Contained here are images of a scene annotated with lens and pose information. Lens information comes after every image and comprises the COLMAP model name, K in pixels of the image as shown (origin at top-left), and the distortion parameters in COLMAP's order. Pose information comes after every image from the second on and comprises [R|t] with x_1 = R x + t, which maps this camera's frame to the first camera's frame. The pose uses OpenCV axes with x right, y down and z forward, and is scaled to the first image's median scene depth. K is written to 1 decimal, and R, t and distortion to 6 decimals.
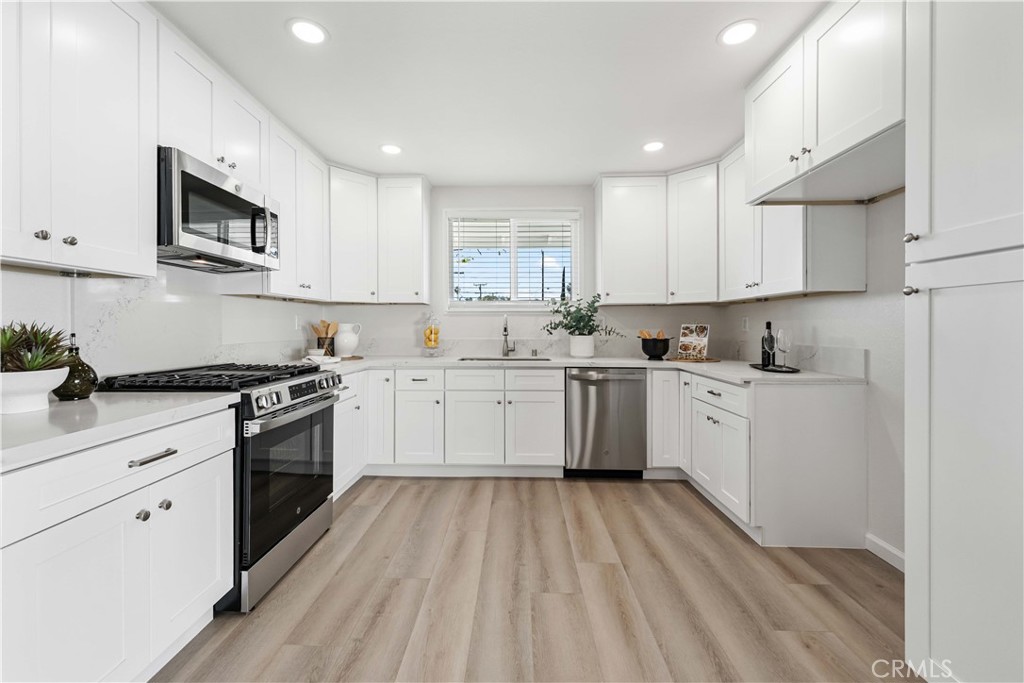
lens RADIAL K [[416.2, 0, 505.0], [0, 416.2, 327.9], [0, 0, 1]] dist [0.003406, 0.000228]
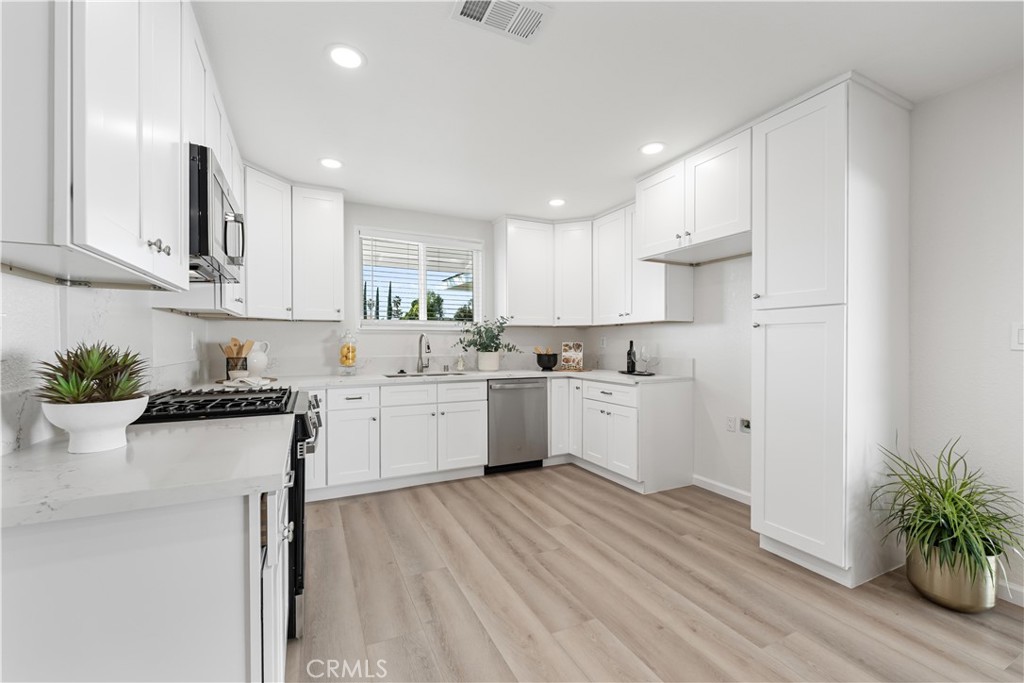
lens RADIAL K [[413.7, 0, 503.9], [0, 413.7, 346.4], [0, 0, 1]] dist [0.001125, 0.000248]
pose [[0.889573, -0.005299, 0.456762, -0.345389], [0.003358, 0.999982, 0.005061, -0.003290], [-0.456781, -0.002969, 0.889574, -0.046255]]
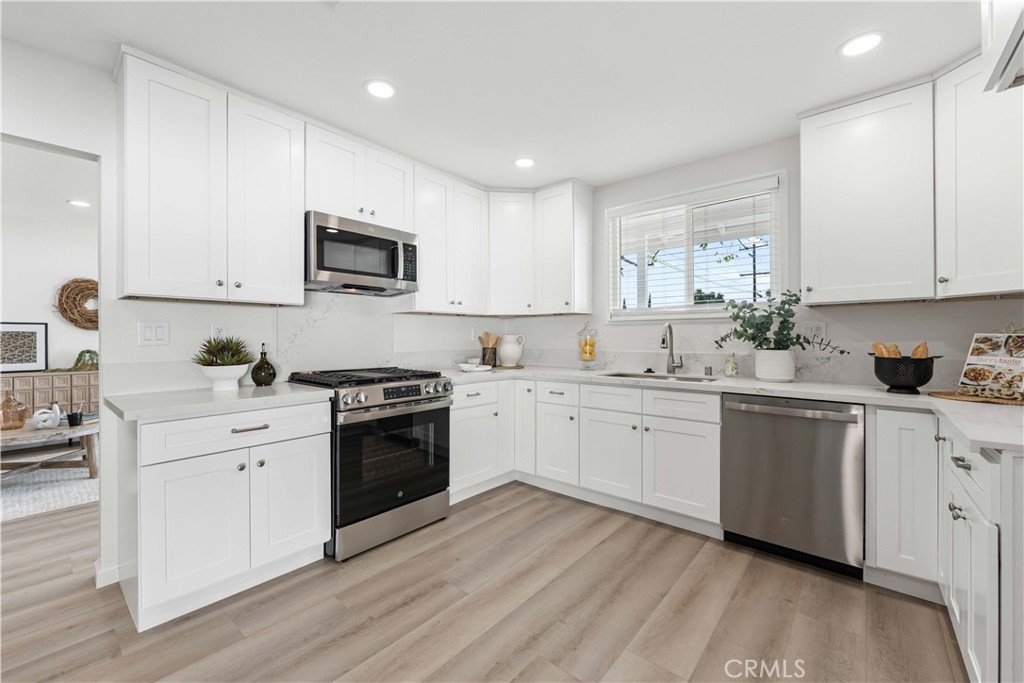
lens RADIAL K [[416.7, 0, 506.4], [0, 416.7, 337.0], [0, 0, 1]] dist [0.000370, 0.000058]
pose [[0.775056, -0.001972, -0.631889, 0.321791], [0.000653, 0.999997, -0.002320, -0.002781], [0.631892, 0.001385, 0.775055, 0.181704]]
